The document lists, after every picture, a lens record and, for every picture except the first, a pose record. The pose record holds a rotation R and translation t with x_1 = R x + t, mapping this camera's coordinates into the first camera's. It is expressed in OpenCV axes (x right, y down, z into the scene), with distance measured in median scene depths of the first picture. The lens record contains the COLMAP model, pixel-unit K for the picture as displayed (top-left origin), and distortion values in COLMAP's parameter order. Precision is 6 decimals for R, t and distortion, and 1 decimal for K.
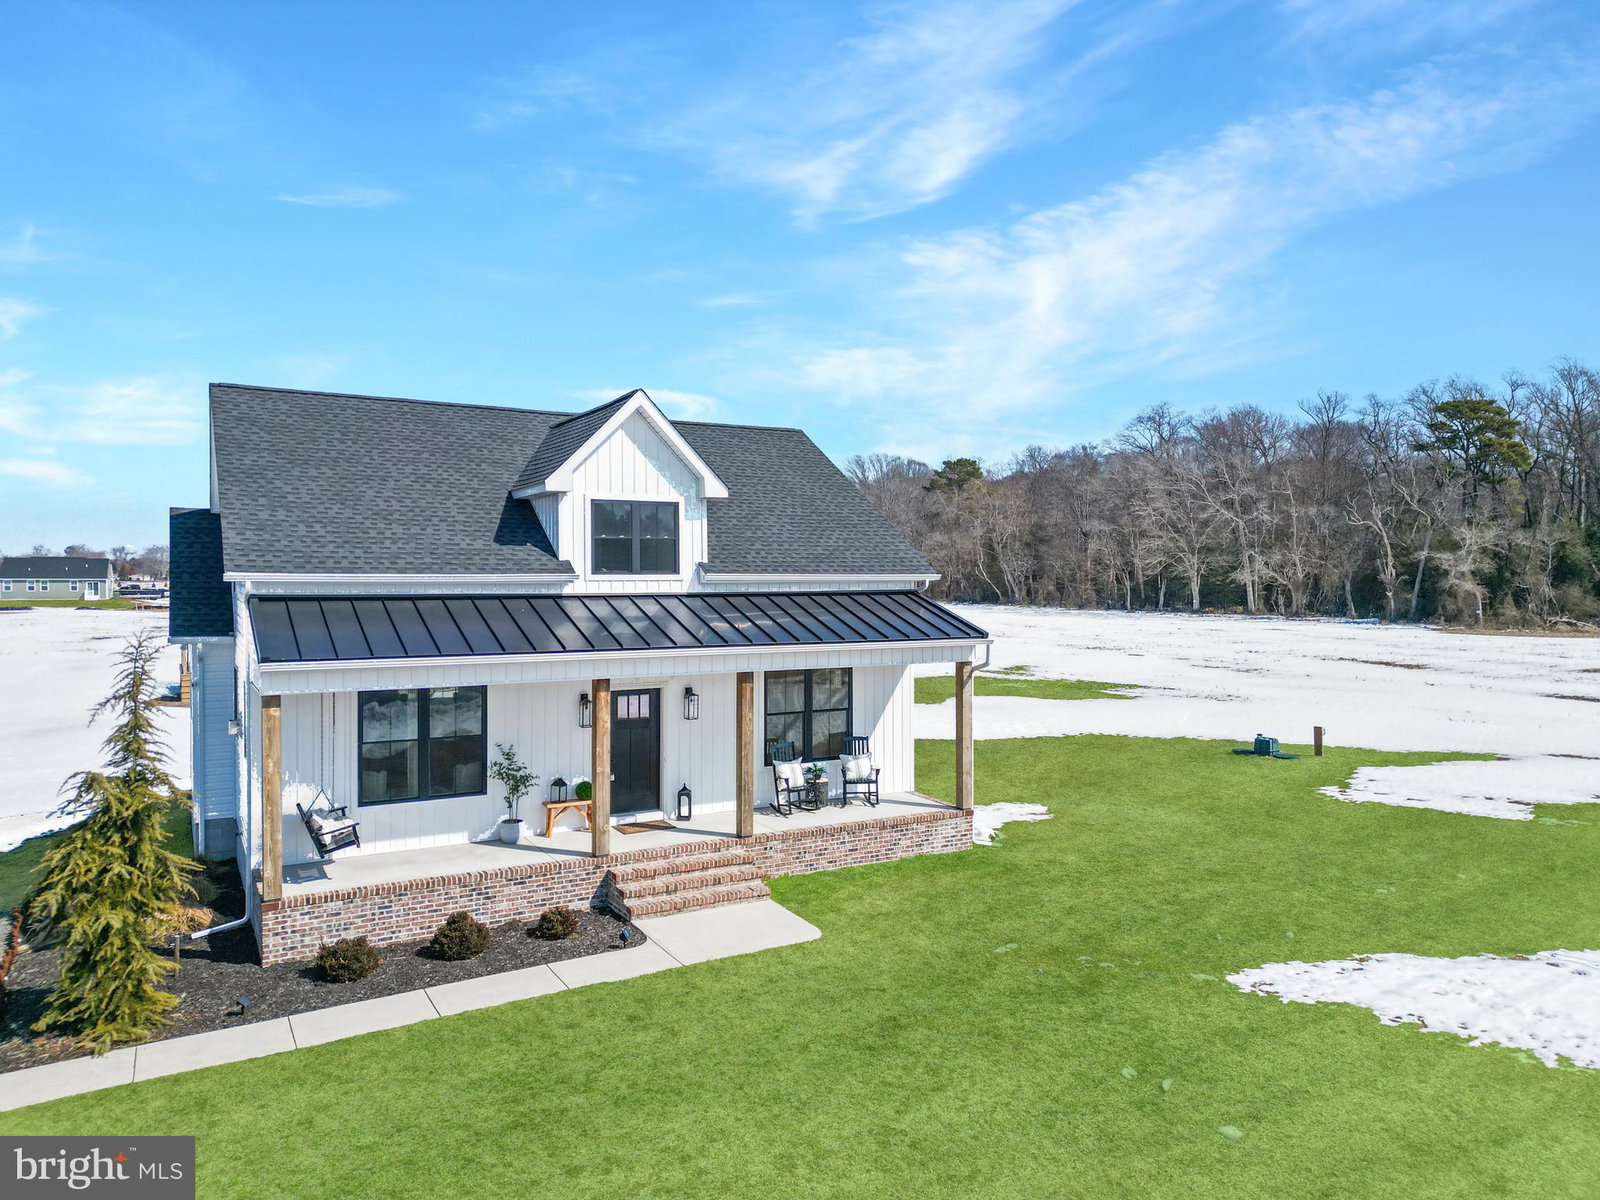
lens RADIAL K [[1084.0, 0, 800.0], [0, 1084.0, 600.0], [0, 0, 1]] dist [0.082416, -0.086006]
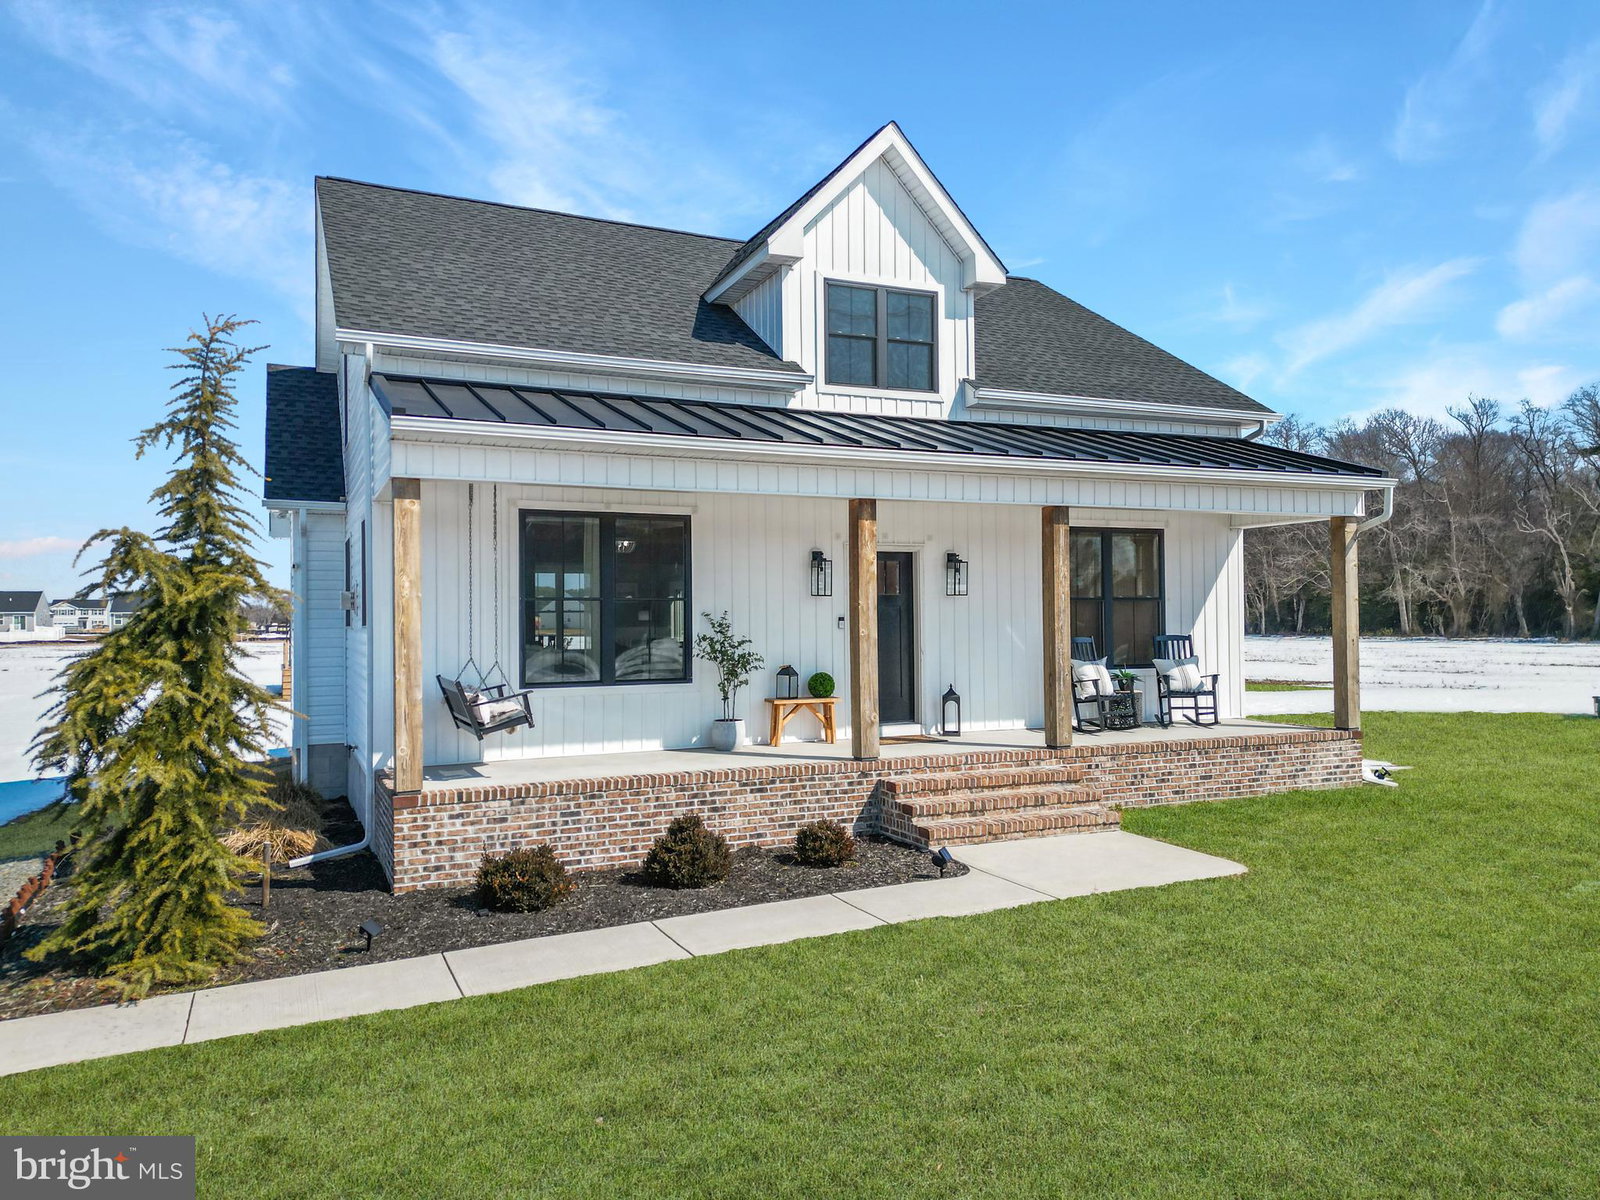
lens RADIAL K [[1105.1, 0, 800.0], [0, 1105.1, 600.0], [0, 0, 1]] dist [0.115929, -0.150721]
pose [[0.996580, -0.011414, -0.081839, -0.162637], [0.008506, 0.999323, -0.035791, 0.155945], [0.082192, 0.034973, 0.996003, 0.299845]]
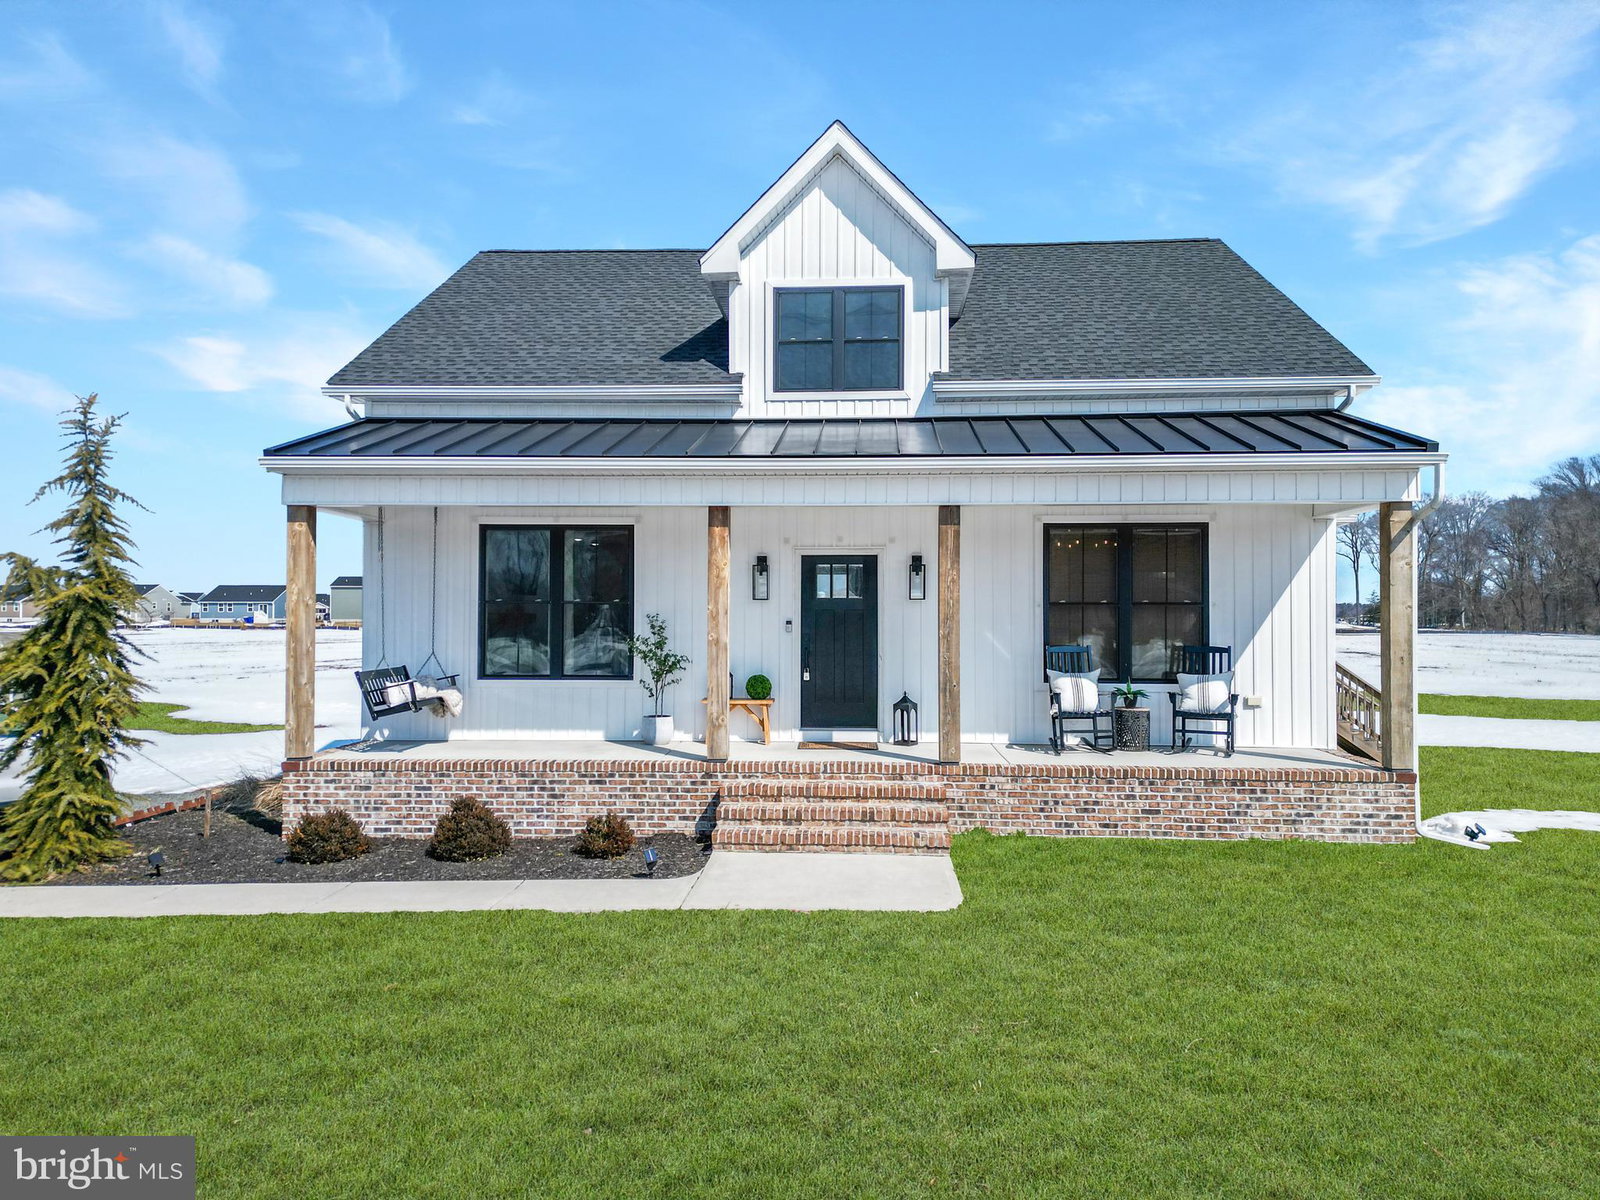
lens RADIAL K [[1105.1, 0, 800.0], [0, 1105.1, 600.0], [0, 0, 1]] dist [0.115929, -0.150721]
pose [[0.849066, -0.005583, -0.528257, 0.232035], [-0.012165, 0.999472, -0.030116, 0.148951], [0.528146, 0.031997, 0.848550, 0.415481]]
